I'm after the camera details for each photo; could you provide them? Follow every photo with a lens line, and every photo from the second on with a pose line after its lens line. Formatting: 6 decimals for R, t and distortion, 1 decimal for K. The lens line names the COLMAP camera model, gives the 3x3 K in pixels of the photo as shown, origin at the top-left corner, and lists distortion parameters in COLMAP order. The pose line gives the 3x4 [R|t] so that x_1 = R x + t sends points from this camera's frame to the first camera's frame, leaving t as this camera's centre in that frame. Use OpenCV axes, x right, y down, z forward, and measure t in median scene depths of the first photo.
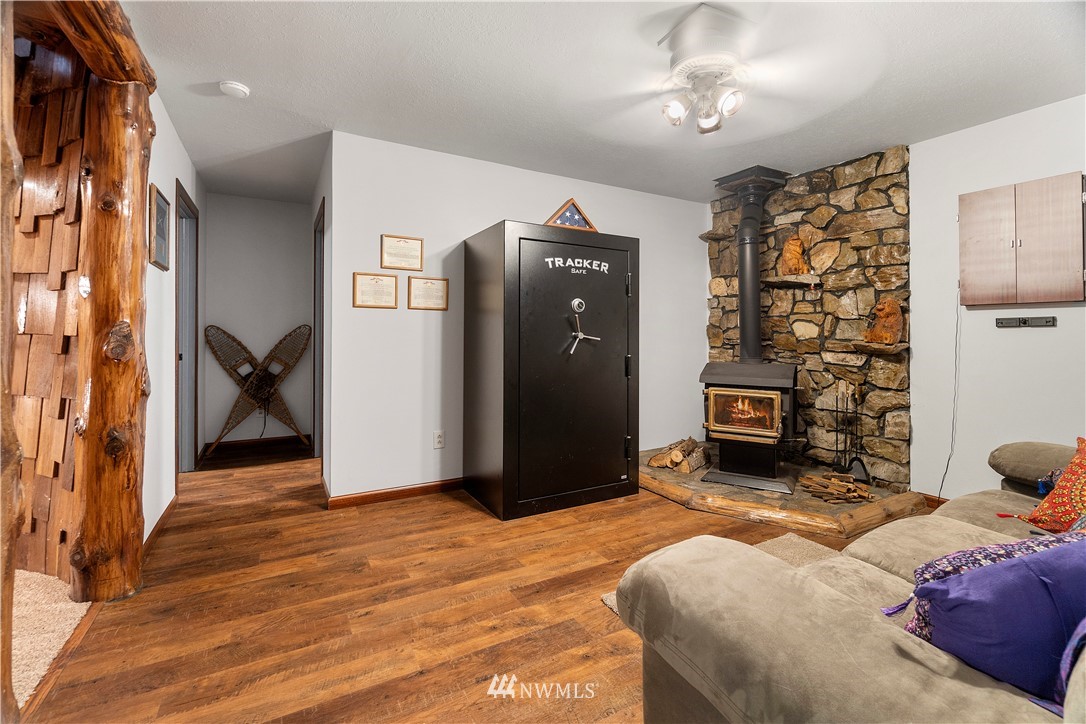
lens RADIAL K [[480.0, 0, 559.9], [0, 480.0, 331.9], [0, 0, 1]] dist [-0.001449, -0.000052]
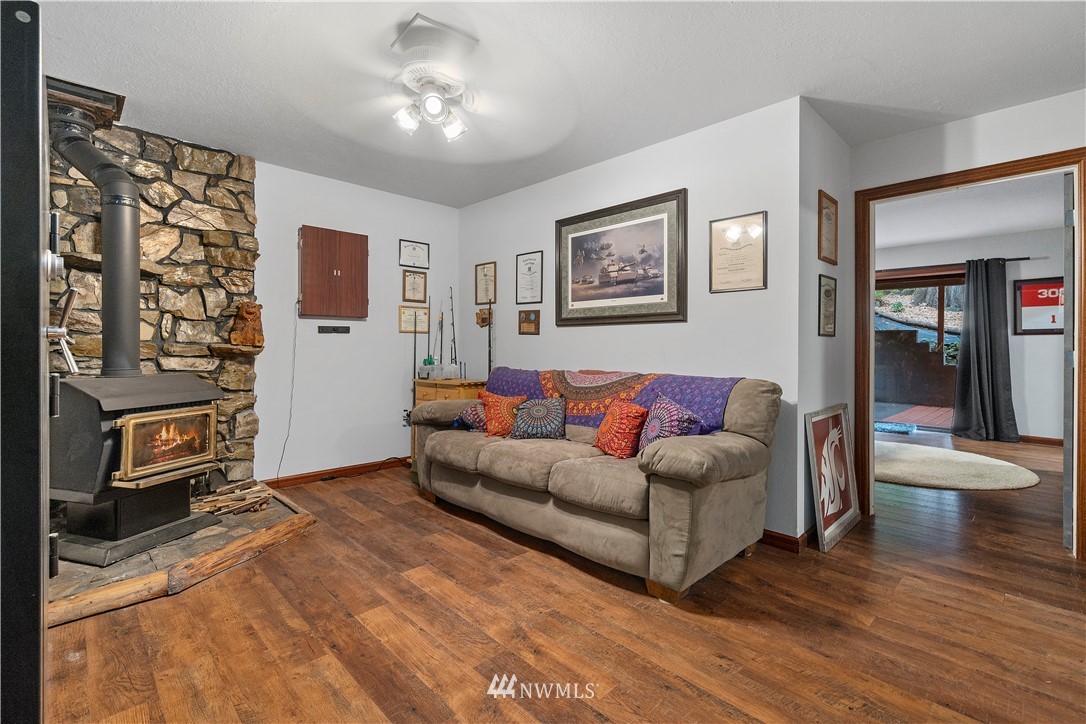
lens RADIAL K [[482.8, 0, 542.4], [0, 482.8, 349.4], [0, 0, 1]] dist [0.001196, 0.000379]
pose [[-0.227855, -0.015698, 0.973569, -0.495810], [-0.010675, 0.999850, 0.013623, 0.010958], [-0.973637, -0.007288, -0.227989, 0.648382]]
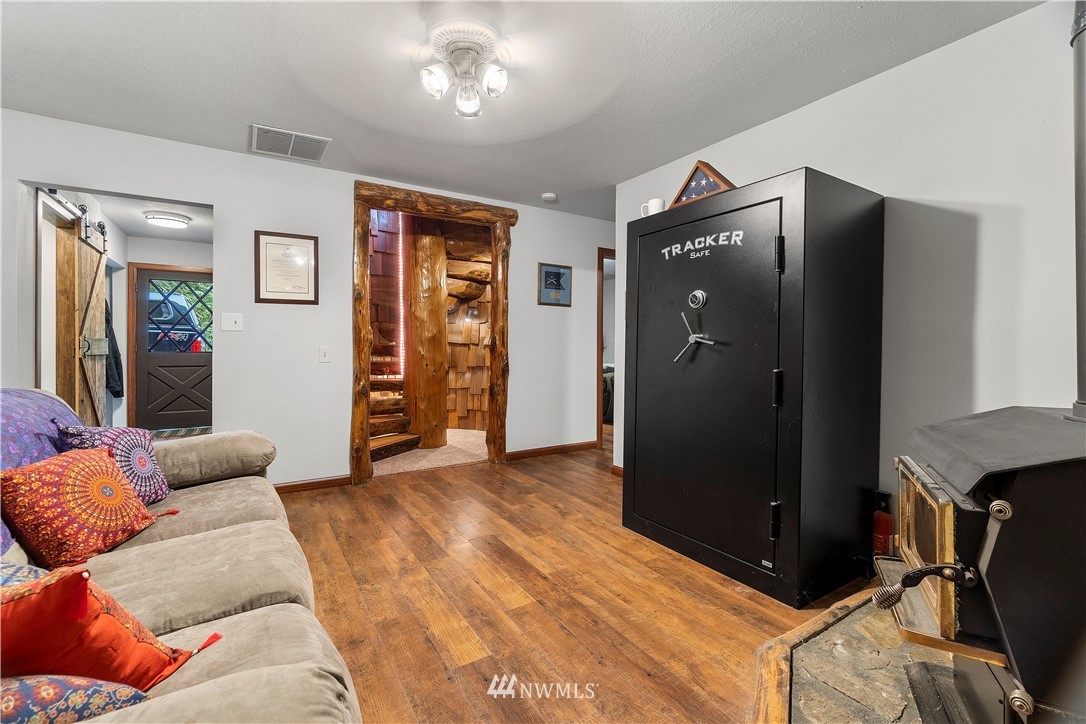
lens RADIAL K [[482.8, 0, 542.4], [0, 482.8, 349.4], [0, 0, 1]] dist [0.001196, 0.000379]
pose [[0.018126, 0.001018, -0.999835, 0.798489], [0.001135, 0.999999, 0.001039, 0.023591], [0.999835, -0.001154, 0.018125, 0.735894]]
